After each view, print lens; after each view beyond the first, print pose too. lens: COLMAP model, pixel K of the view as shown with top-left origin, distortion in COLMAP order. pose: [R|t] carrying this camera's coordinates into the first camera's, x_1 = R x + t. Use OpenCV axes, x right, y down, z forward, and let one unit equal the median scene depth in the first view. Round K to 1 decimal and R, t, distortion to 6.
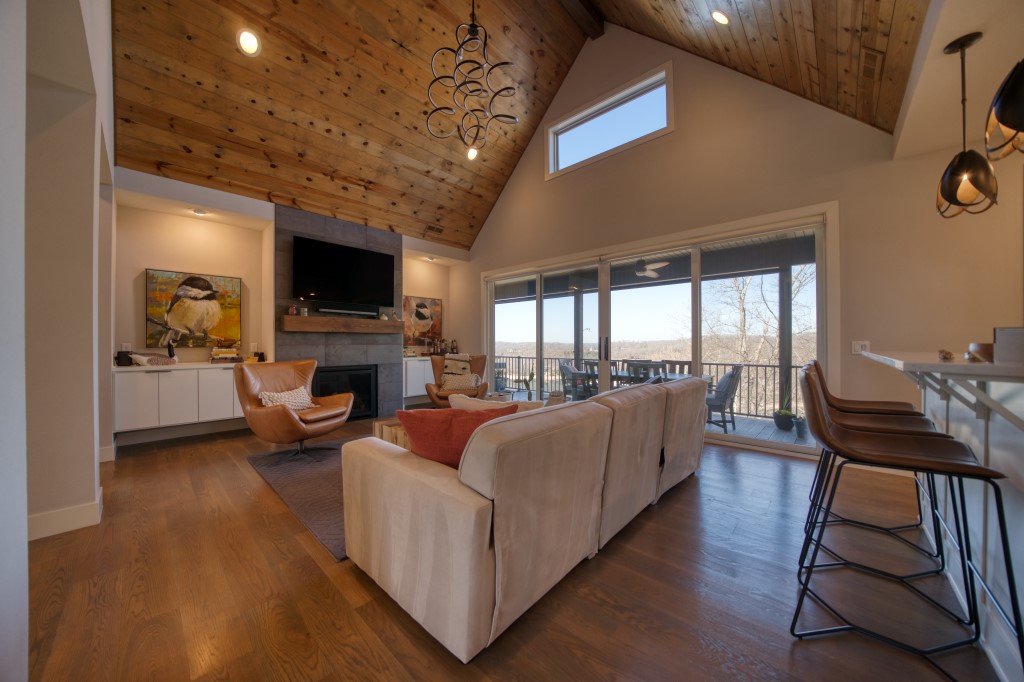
lens RADIAL K [[353.9, 0, 509.0], [0, 353.9, 343.3], [0, 0, 1]] dist [-0.021084, 0.000406]
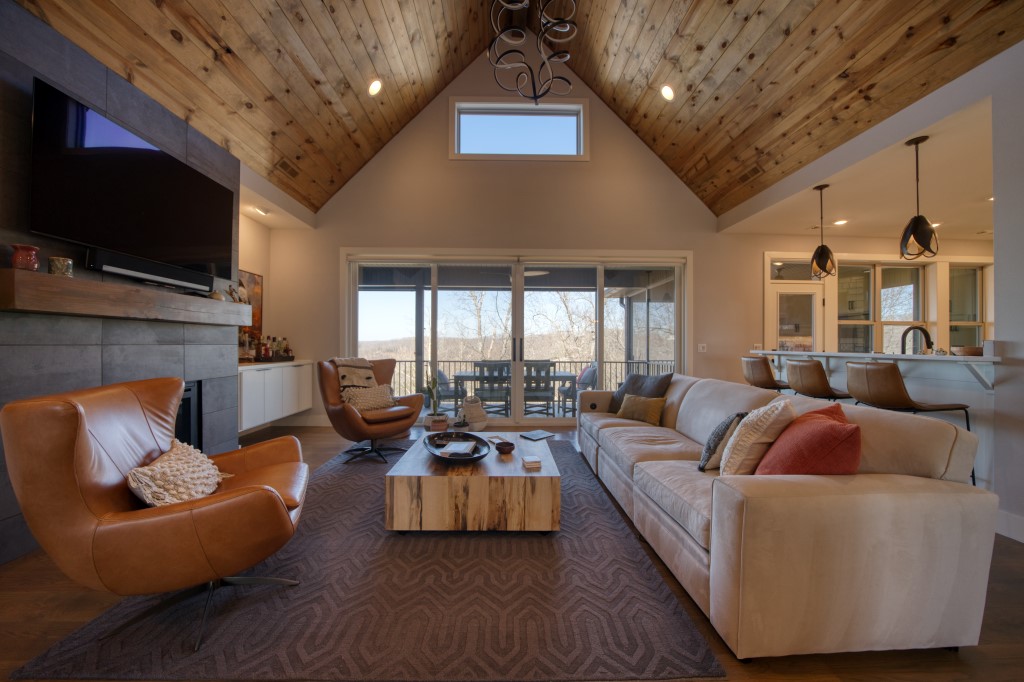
lens RADIAL K [[353.9, 0, 508.3], [0, 353.9, 342.4], [0, 0, 1]] dist [-0.021084, 0.000406]
pose [[0.713849, 0.007711, 0.700257, -0.423270], [-0.005889, 0.999970, -0.005009, 0.000935], [-0.700275, -0.000548, 0.713873, 0.282865]]
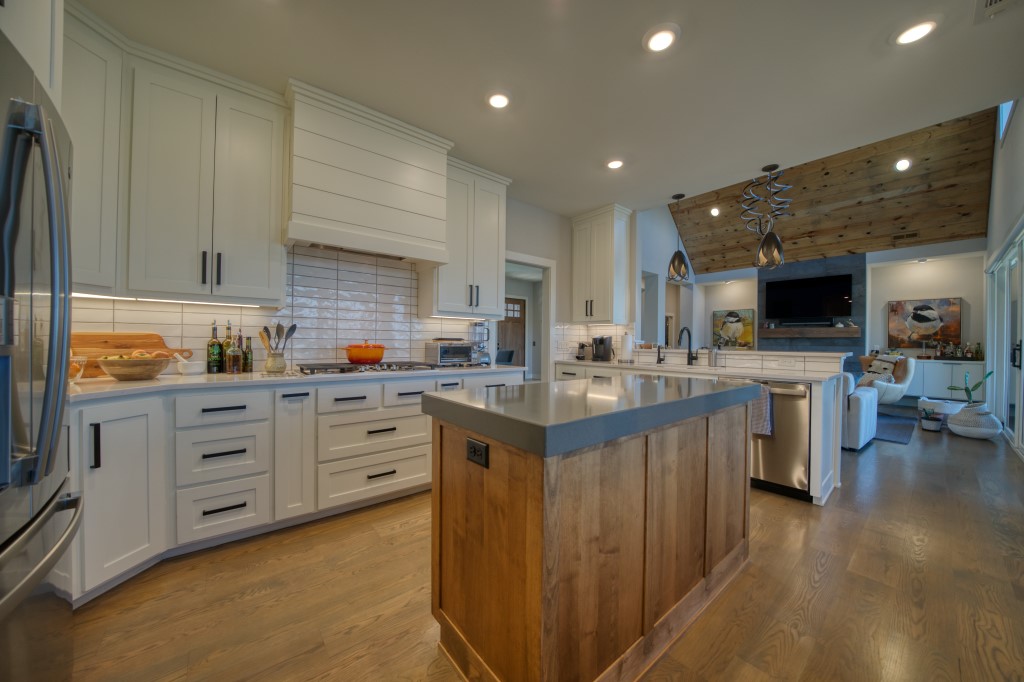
lens RADIAL K [[353.9, 0, 506.9], [0, 353.9, 342.7], [0, 0, 1]] dist [-0.021084, 0.000406]
pose [[-0.141337, 0.001275, -0.989961, 1.092686], [-0.010094, 0.999945, 0.002729, -0.000627], [0.989910, 0.010378, -0.141316, -0.017608]]
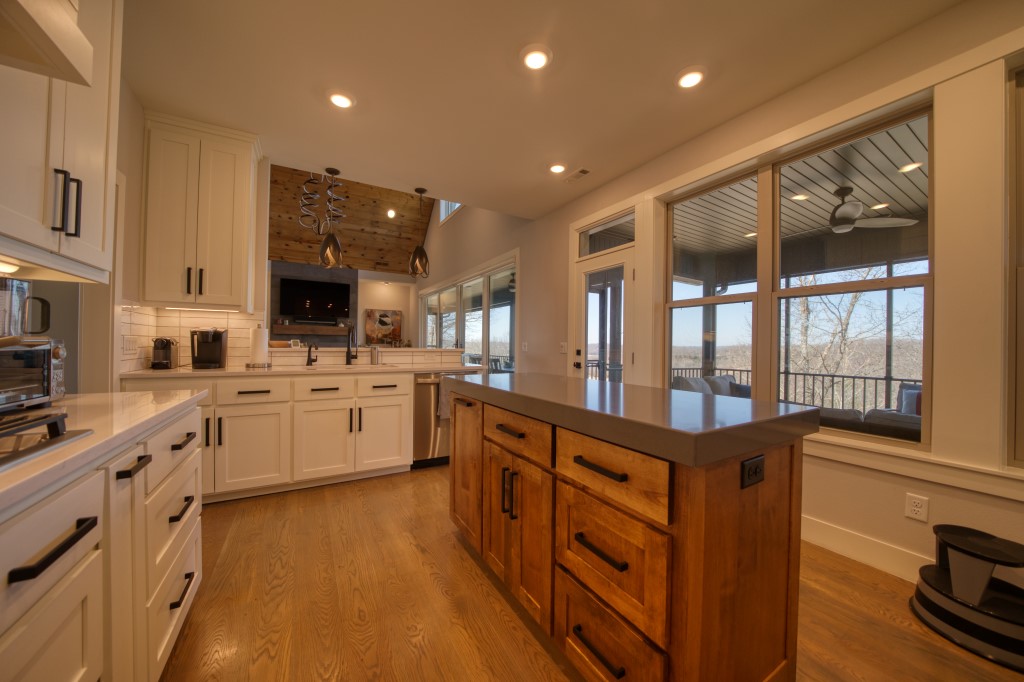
lens RADIAL K [[353.9, 0, 509.9], [0, 353.9, 342.7], [0, 0, 1]] dist [-0.021084, 0.000406]
pose [[0.957439, 0.012154, -0.288381, 0.821375], [-0.013935, 0.999894, -0.004124, 0.000993], [0.288300, 0.007967, 0.957507, -0.272029]]
